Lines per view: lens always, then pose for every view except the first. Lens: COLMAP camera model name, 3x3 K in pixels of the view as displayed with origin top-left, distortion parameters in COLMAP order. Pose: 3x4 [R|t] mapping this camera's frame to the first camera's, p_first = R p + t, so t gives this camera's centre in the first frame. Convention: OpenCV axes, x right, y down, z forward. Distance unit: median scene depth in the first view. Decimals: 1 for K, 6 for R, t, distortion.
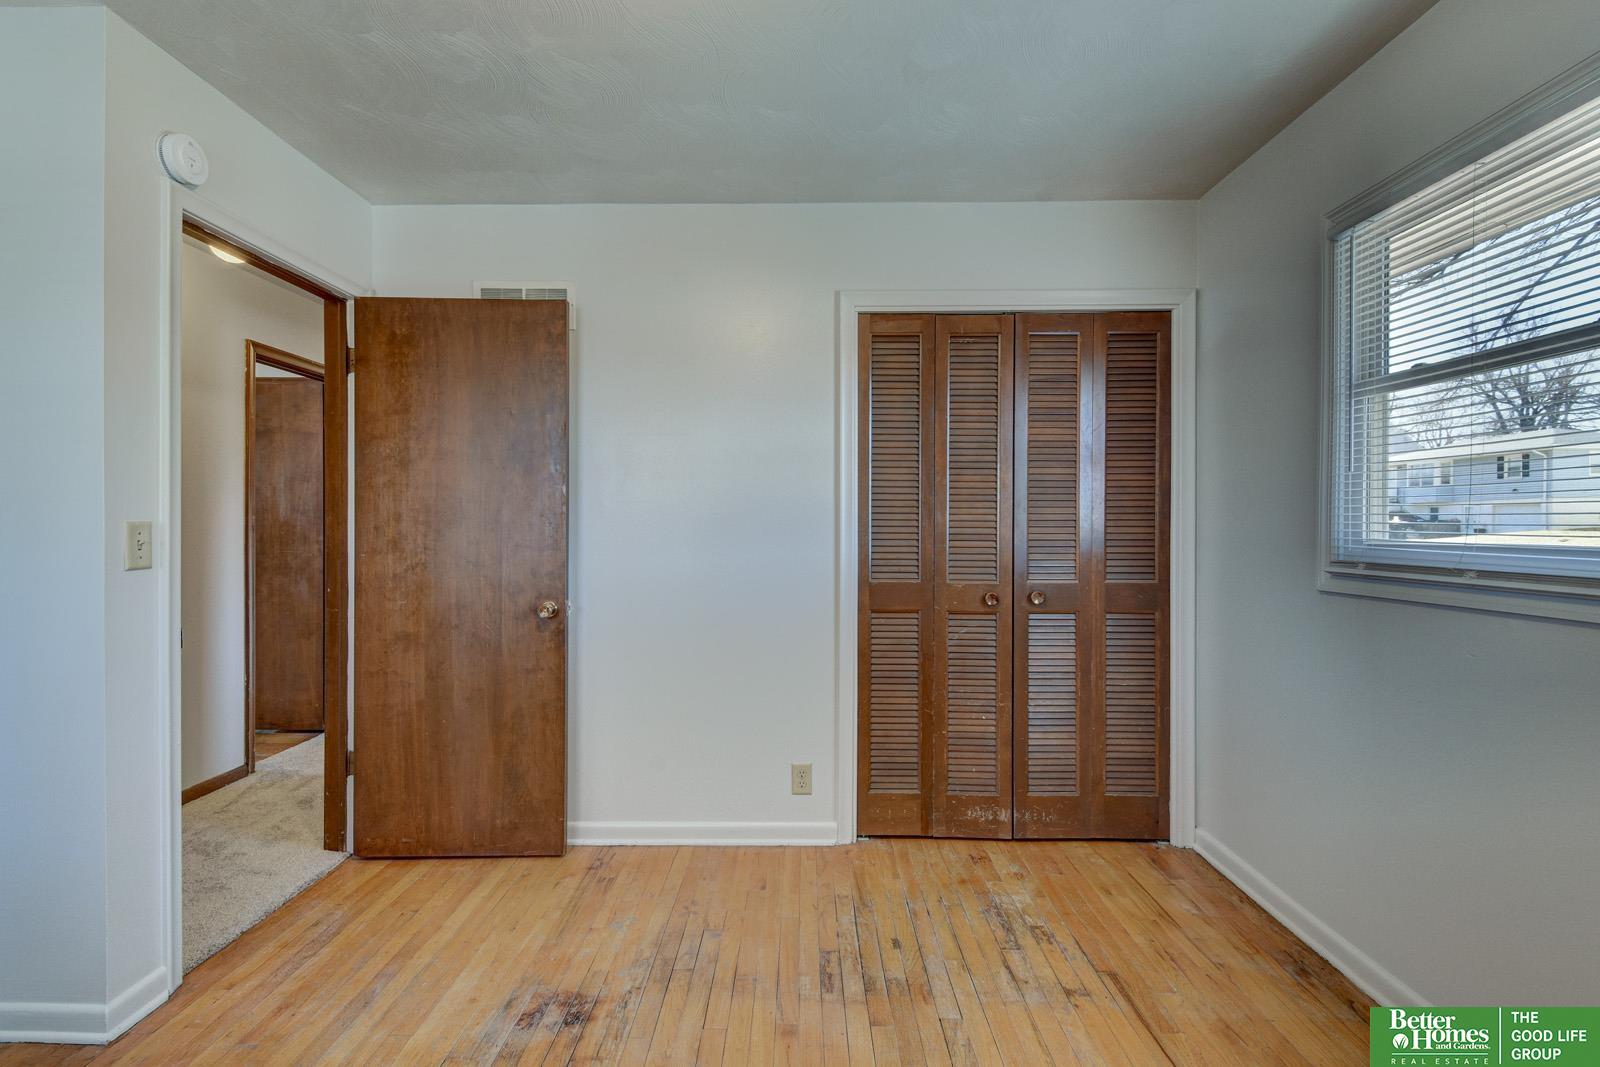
lens RADIAL K [[737.2, 0, 776.7], [0, 737.2, 520.9], [0, 0, 1]] dist [-0.000208, -0.000203]
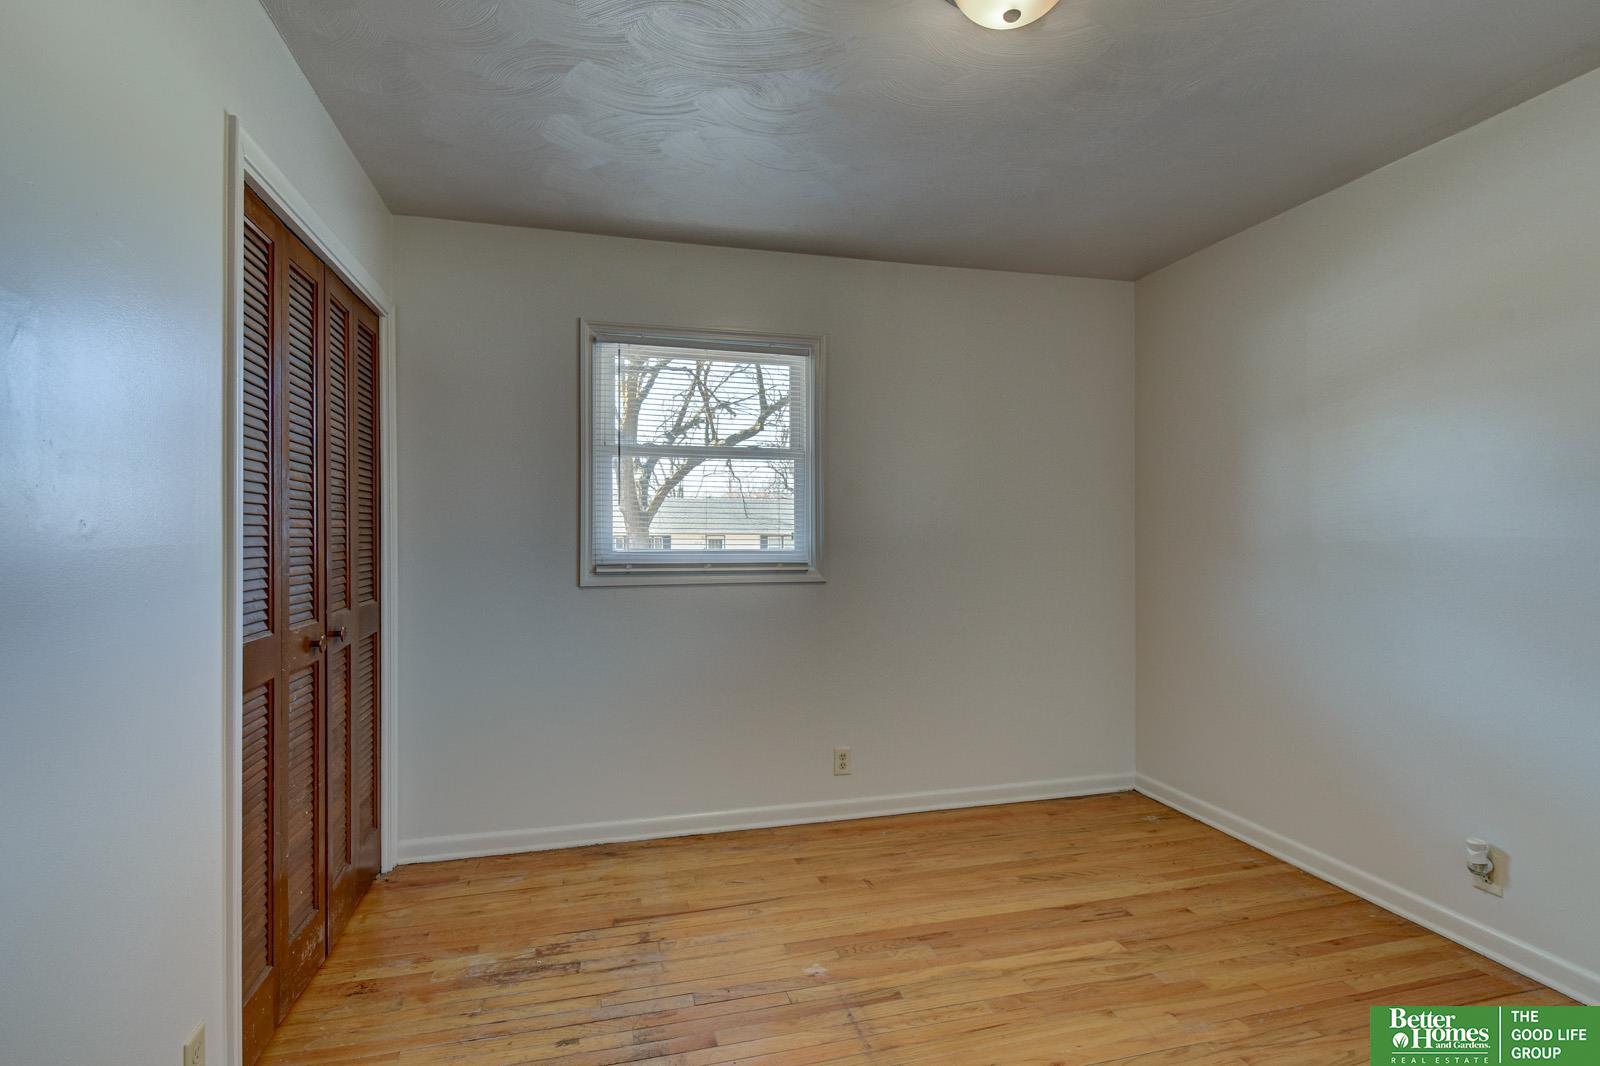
lens RADIAL K [[774.1, 0, 794.4], [0, 774.1, 546.4], [0, 0, 1]] dist [-0.000107, -0.000705]
pose [[-0.285514, -0.017930, 0.958207, -0.746333], [-0.002480, 0.999835, 0.017971, -0.009271], [-0.958371, 0.002755, -0.285512, 0.998151]]
